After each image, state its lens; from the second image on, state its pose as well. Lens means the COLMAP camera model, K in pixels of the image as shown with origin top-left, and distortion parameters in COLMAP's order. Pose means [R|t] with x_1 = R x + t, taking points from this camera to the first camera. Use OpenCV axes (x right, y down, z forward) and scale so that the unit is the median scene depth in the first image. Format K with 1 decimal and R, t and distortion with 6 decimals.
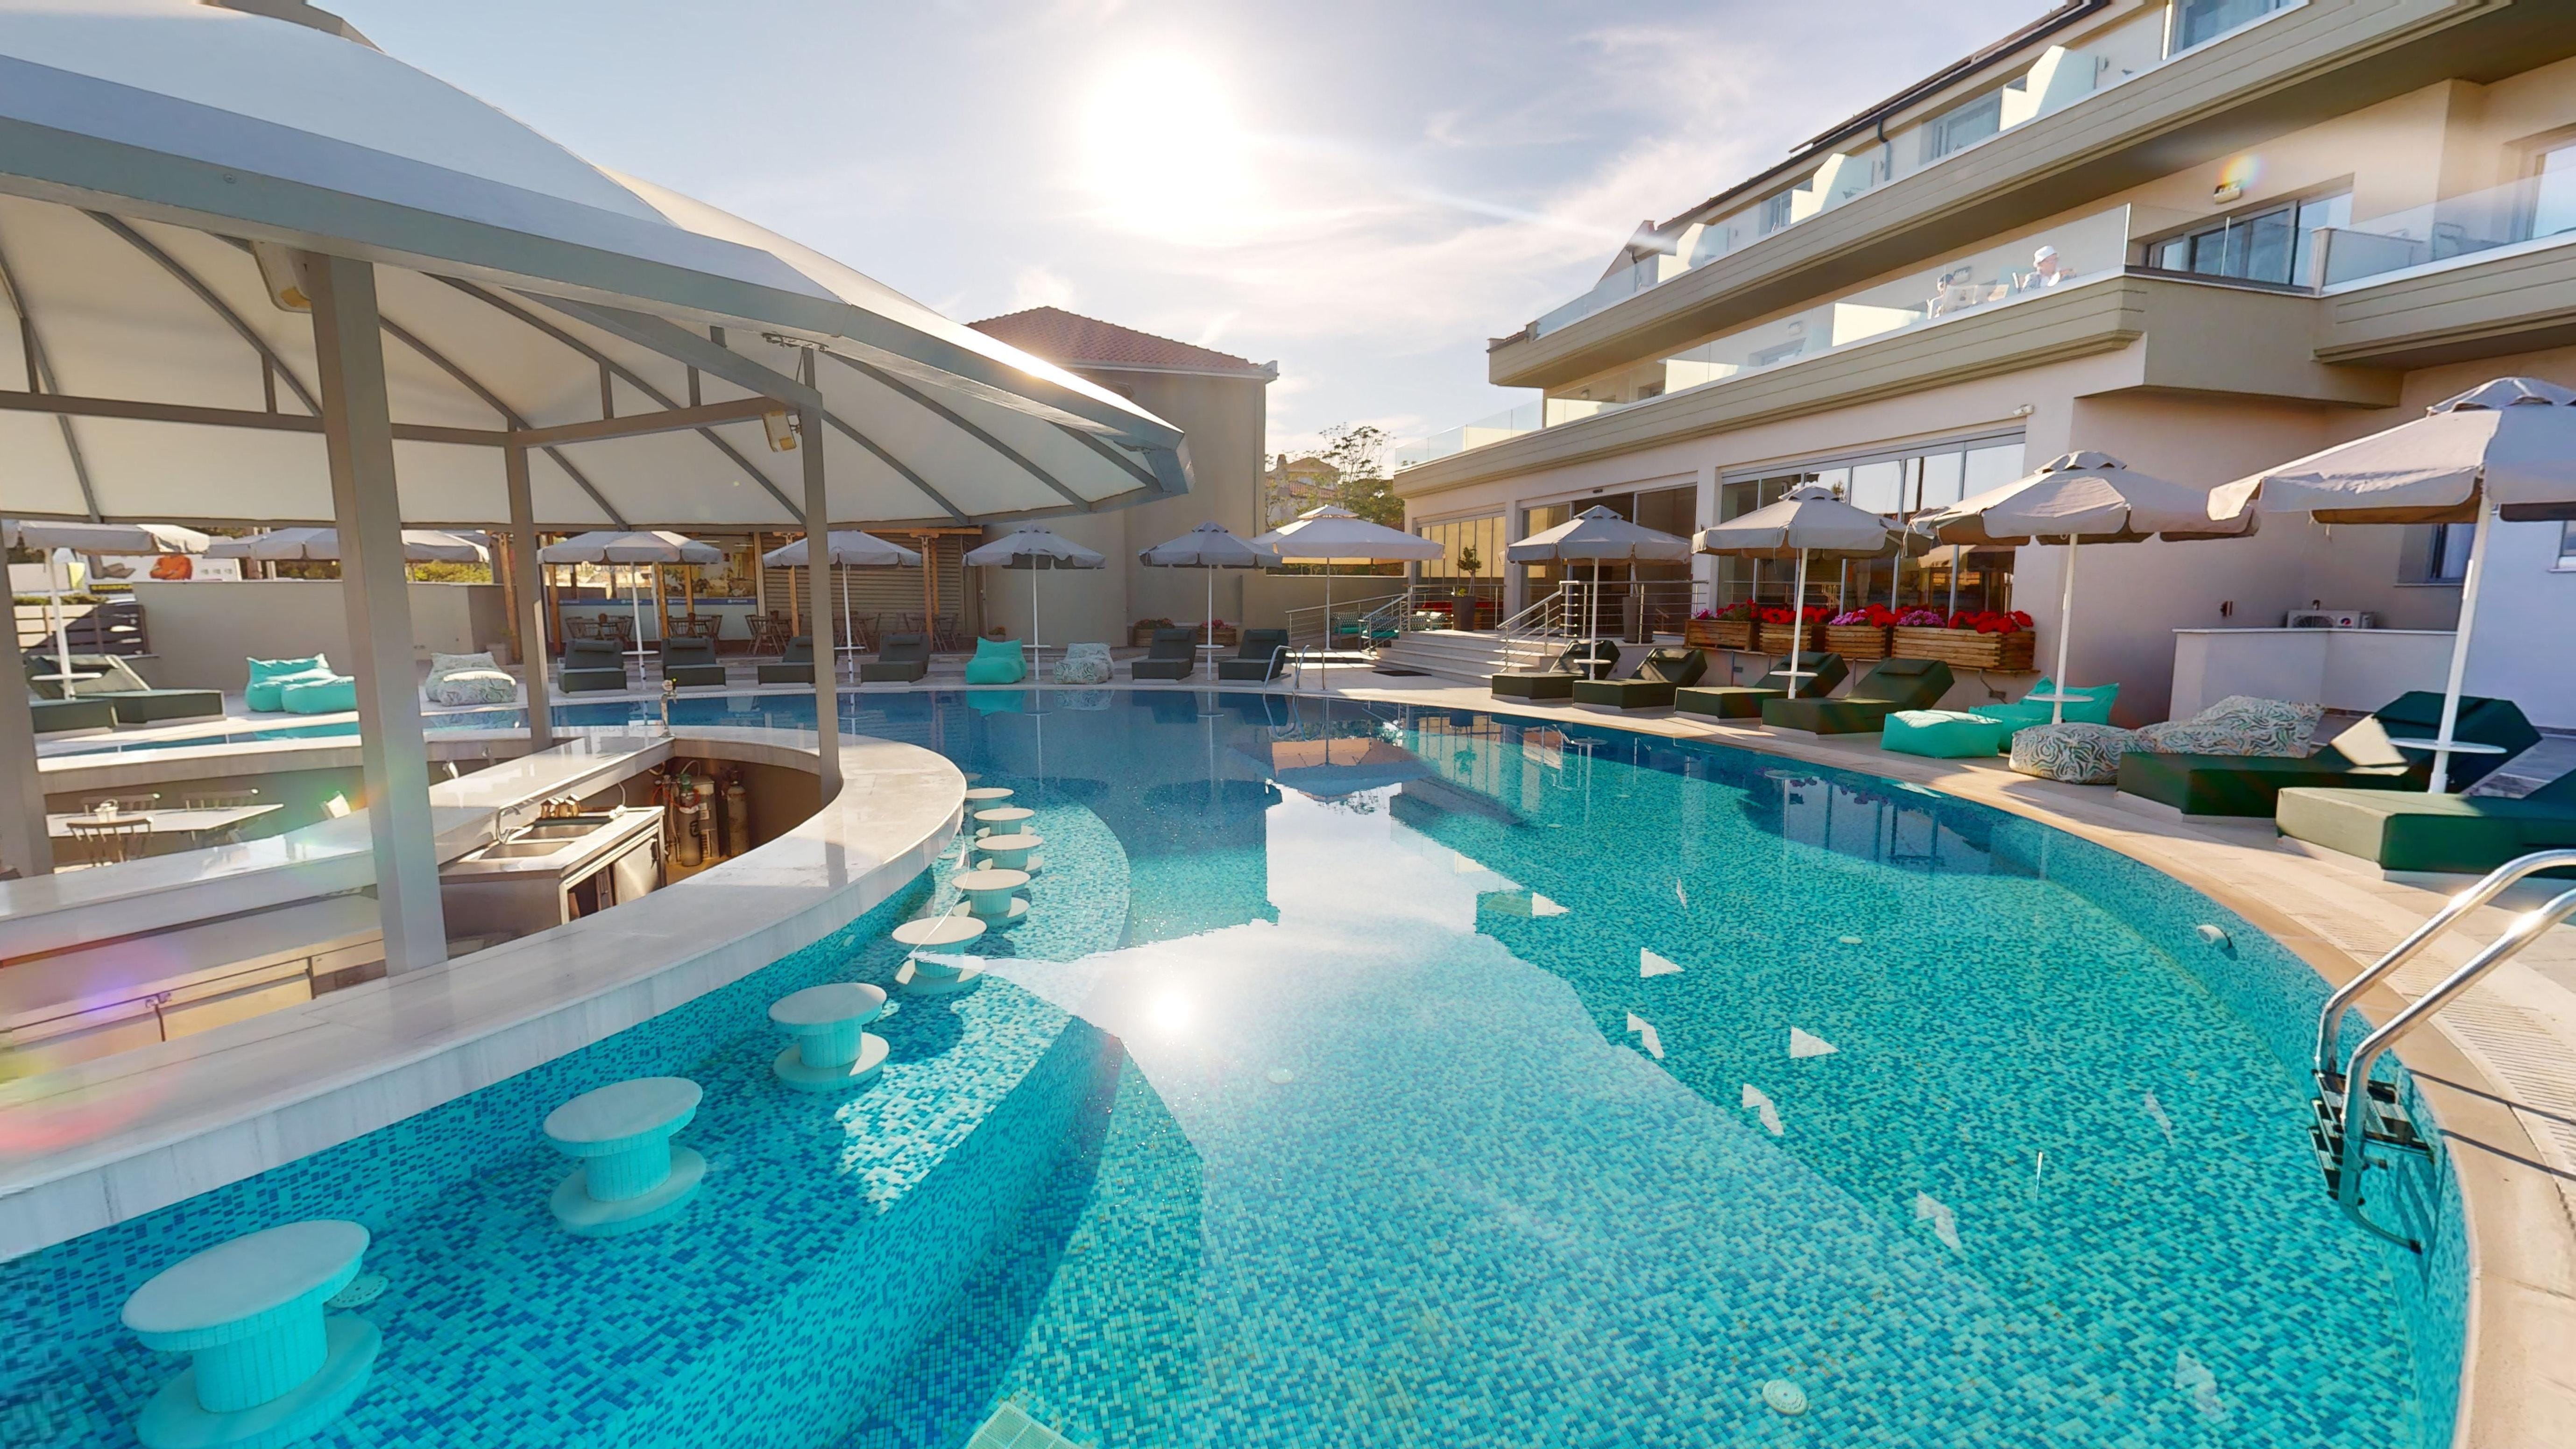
lens RADIAL K [[1072.7, 0, 1286.0], [0, 1072.7, 730.6], [0, 0, 1]] dist [0.000356, -0.000062]
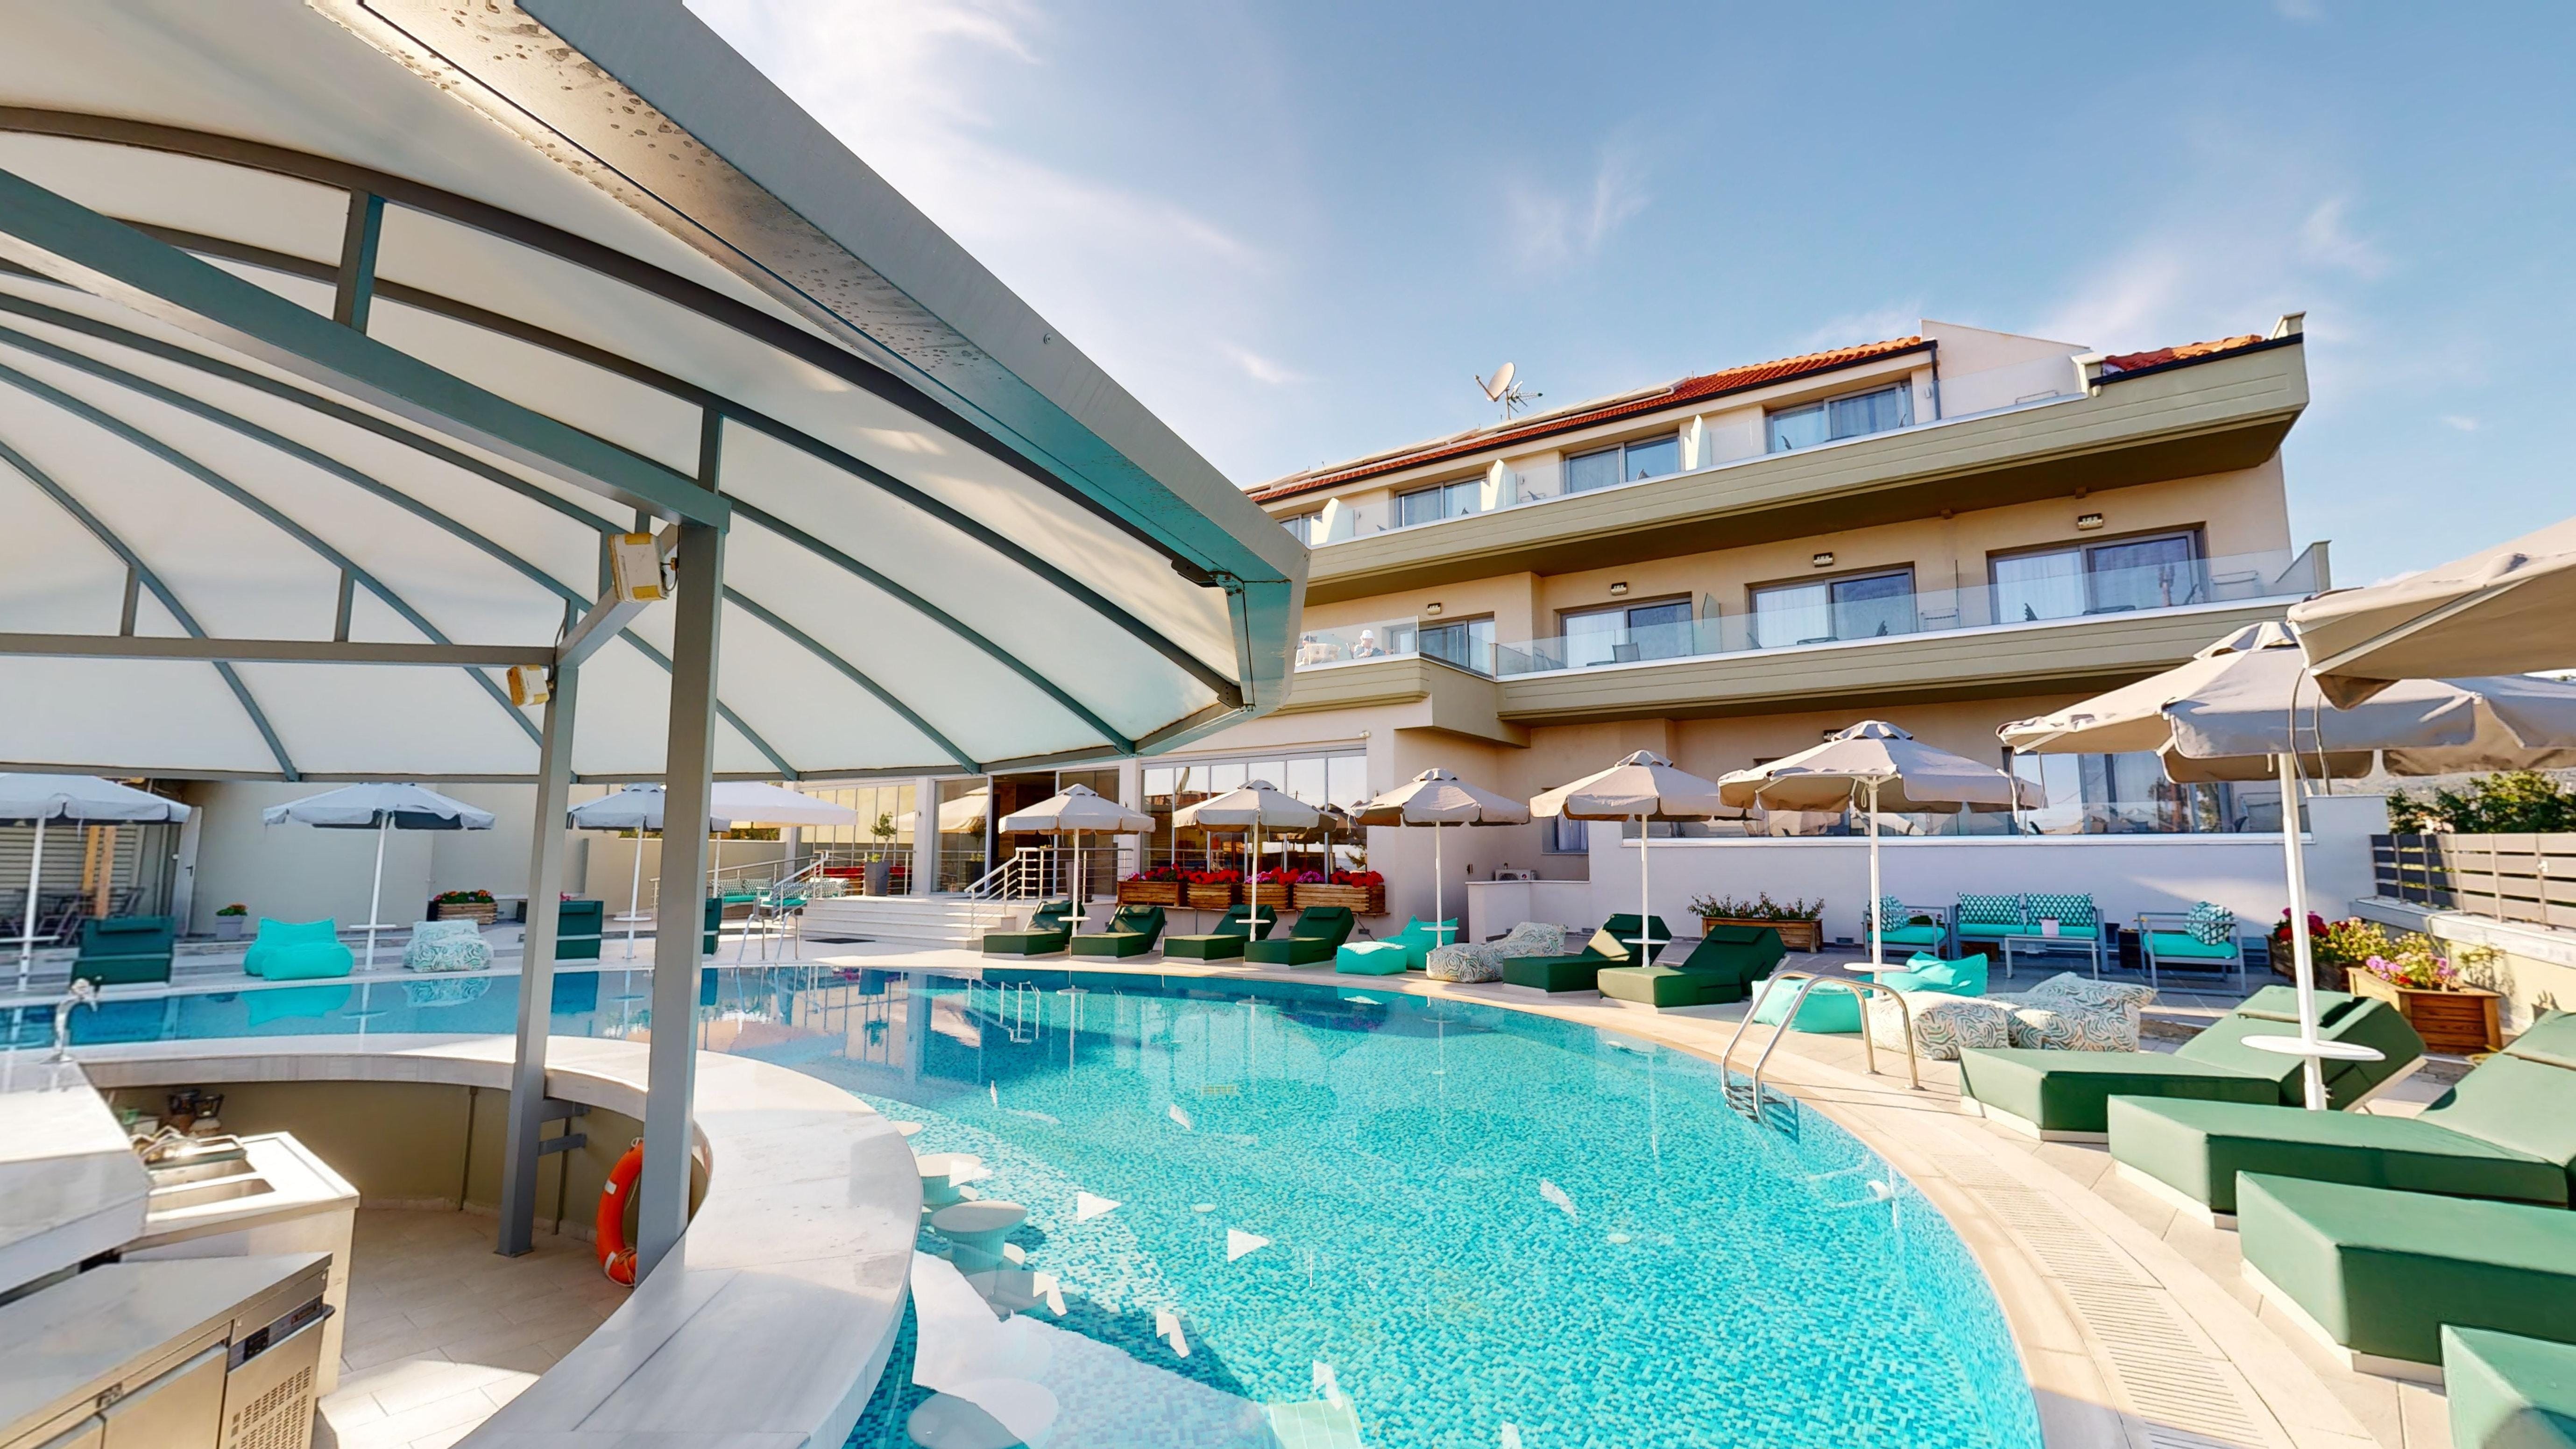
lens RADIAL K [[1072.7, 0, 1286.0], [0, 1072.7, 730.6], [0, 0, 1]] dist [0.000356, -0.000062]
pose [[0.797161, 0.071736, 0.599490, -0.233944], [0.077285, 0.972624, -0.219155, 0.008760], [-0.598800, 0.221033, 0.769794, -0.057468]]
